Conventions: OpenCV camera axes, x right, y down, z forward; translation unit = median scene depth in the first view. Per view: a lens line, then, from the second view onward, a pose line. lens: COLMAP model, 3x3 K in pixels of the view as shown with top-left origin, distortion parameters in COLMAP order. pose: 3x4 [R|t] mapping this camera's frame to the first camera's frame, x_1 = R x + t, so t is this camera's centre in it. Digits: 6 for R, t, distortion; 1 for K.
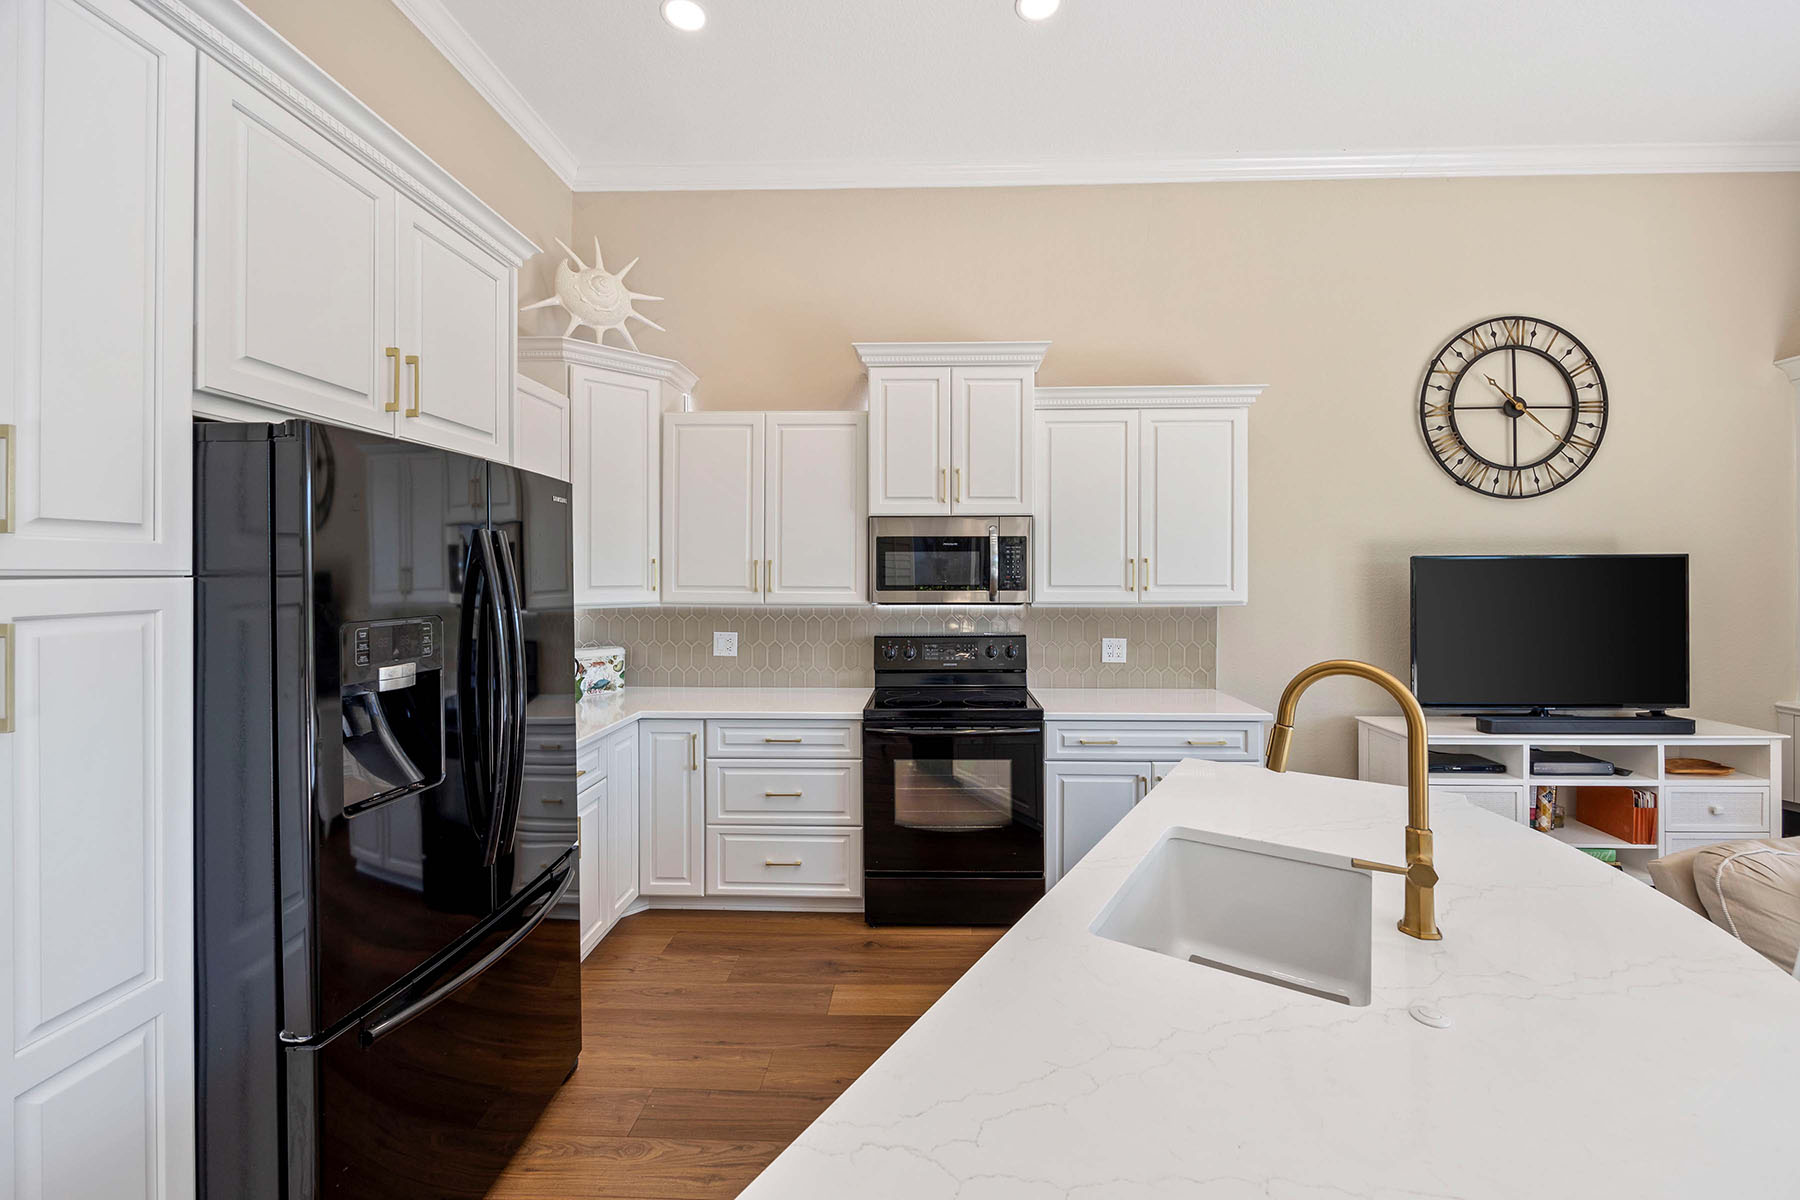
lens RADIAL K [[703.9, 0, 911.1], [0, 703.9, 573.4], [0, 0, 1]] dist [-0.002298, -0.000033]
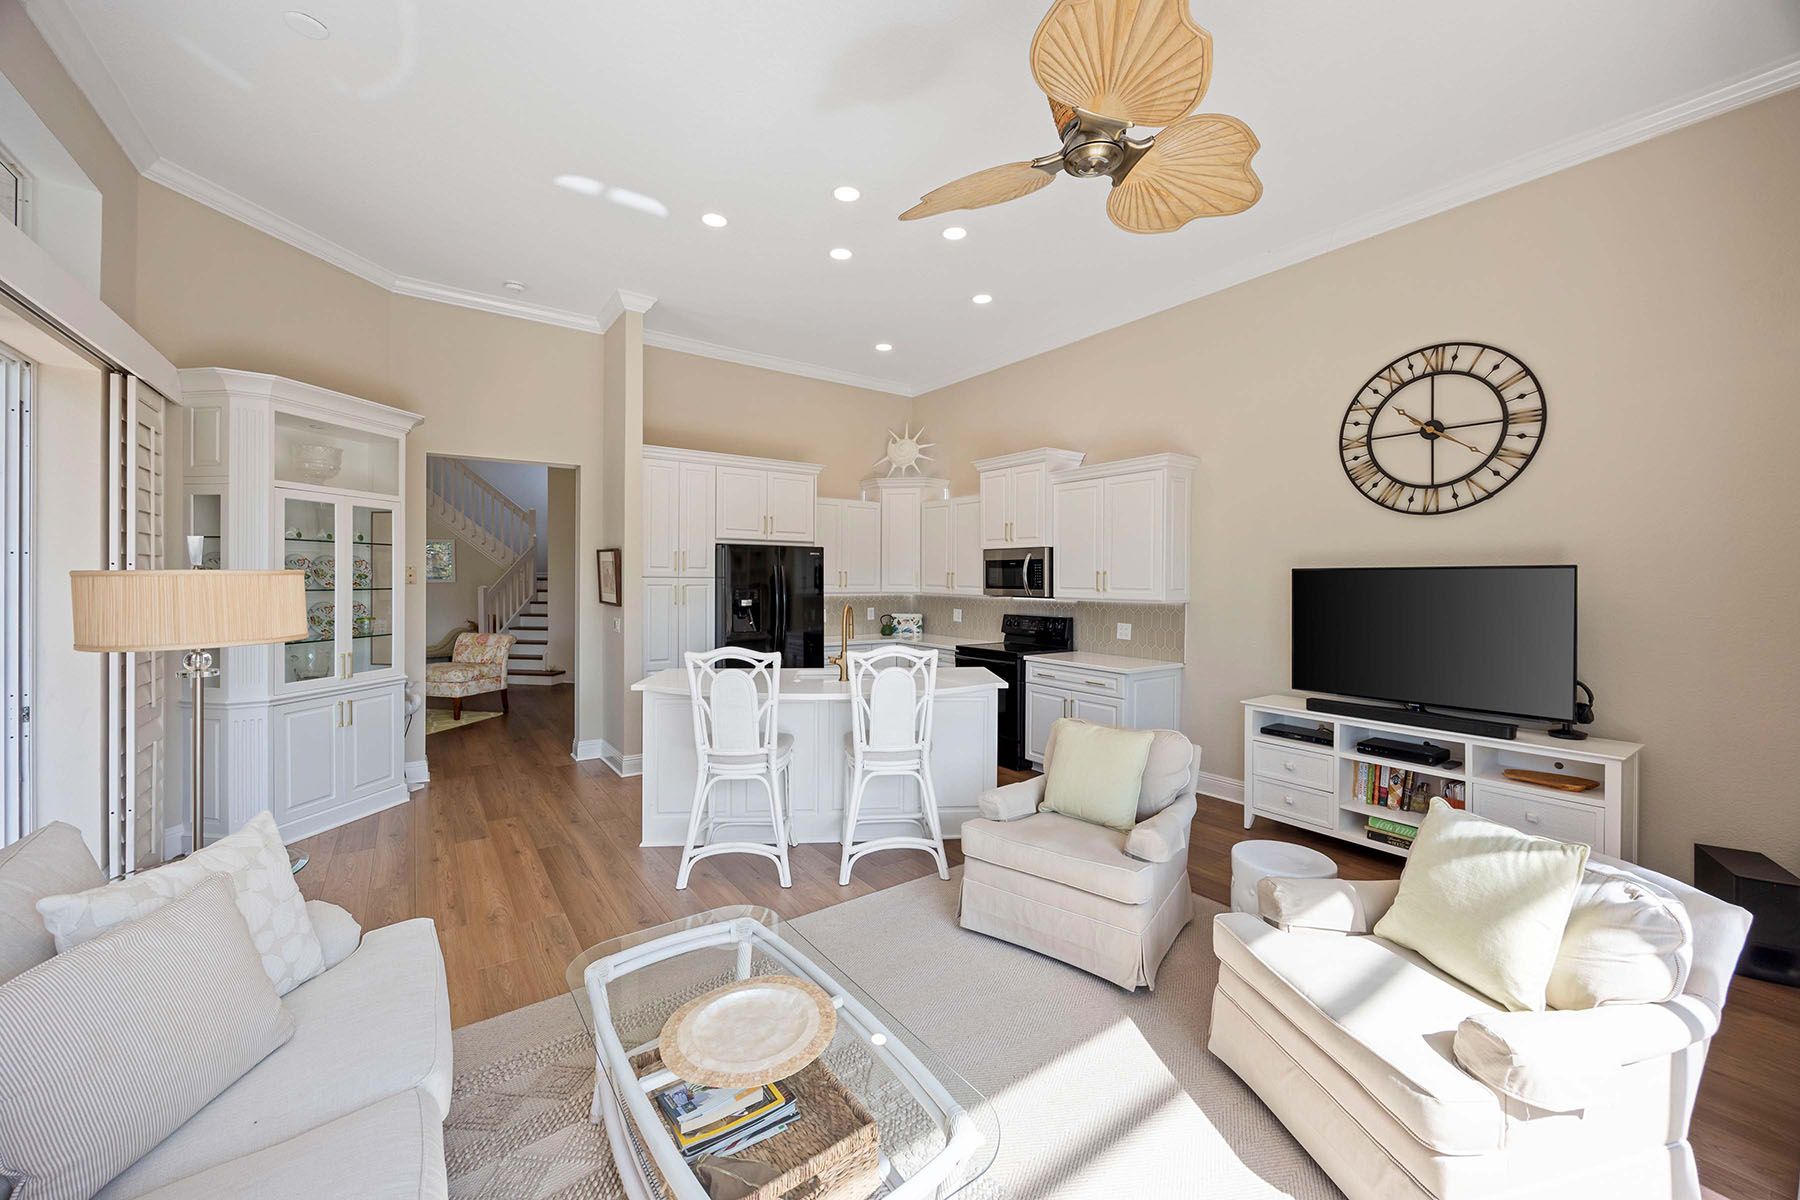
lens RADIAL K [[691.1, 0, 880.5], [0, 691.1, 585.3], [0, 0, 1]] dist [0.001930, 0.000099]
pose [[0.587703, 0.013498, -0.808964, 1.228518], [-0.007730, 0.999909, 0.011068, -0.002603], [0.809040, -0.000251, 0.587753, -0.313680]]
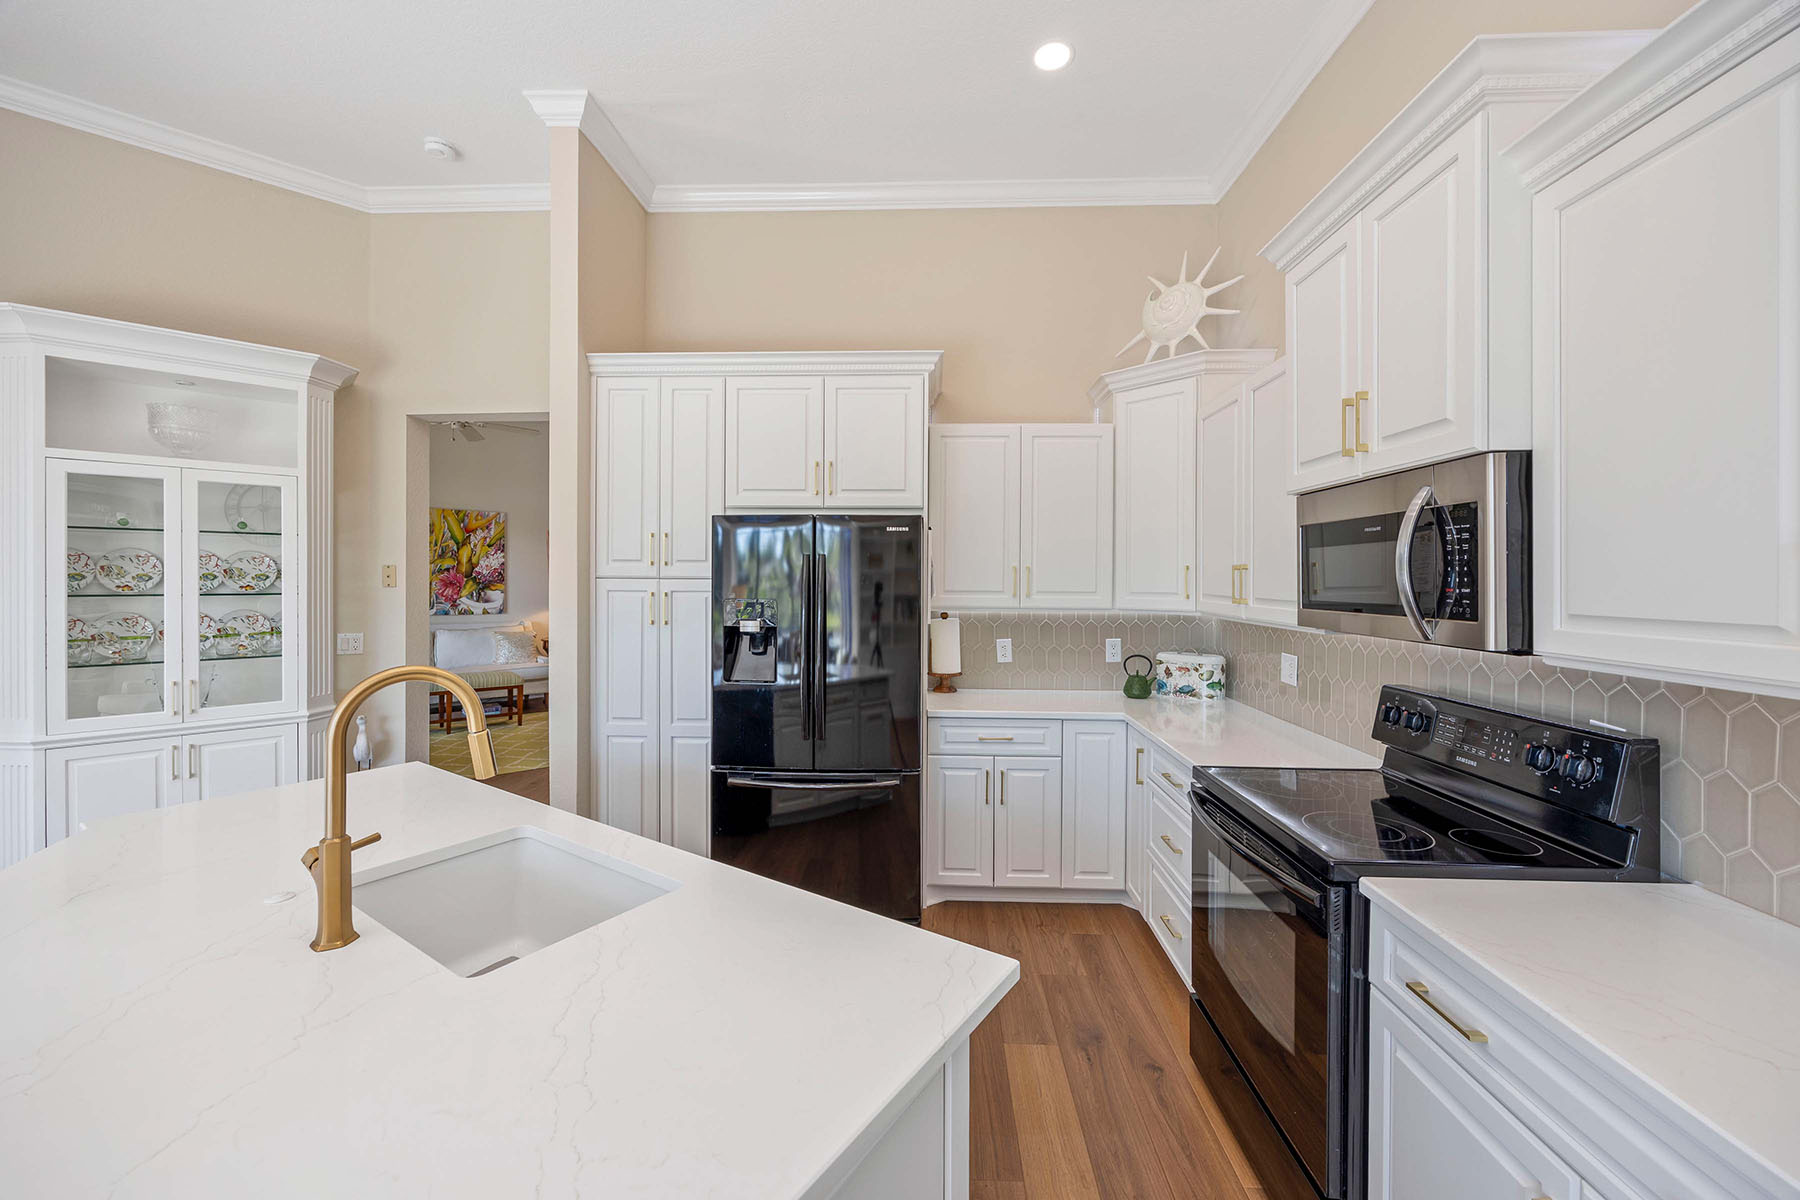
lens RADIAL K [[691.1, 0, 896.3], [0, 691.1, 584.9], [0, 0, 1]] dist [-0.001101, -0.000051]
pose [[-0.015105, 0.009261, -0.999843, 0.563287], [-0.005739, 0.999940, 0.009349, -0.000777], [0.999869, 0.005879, -0.015051, 0.598881]]
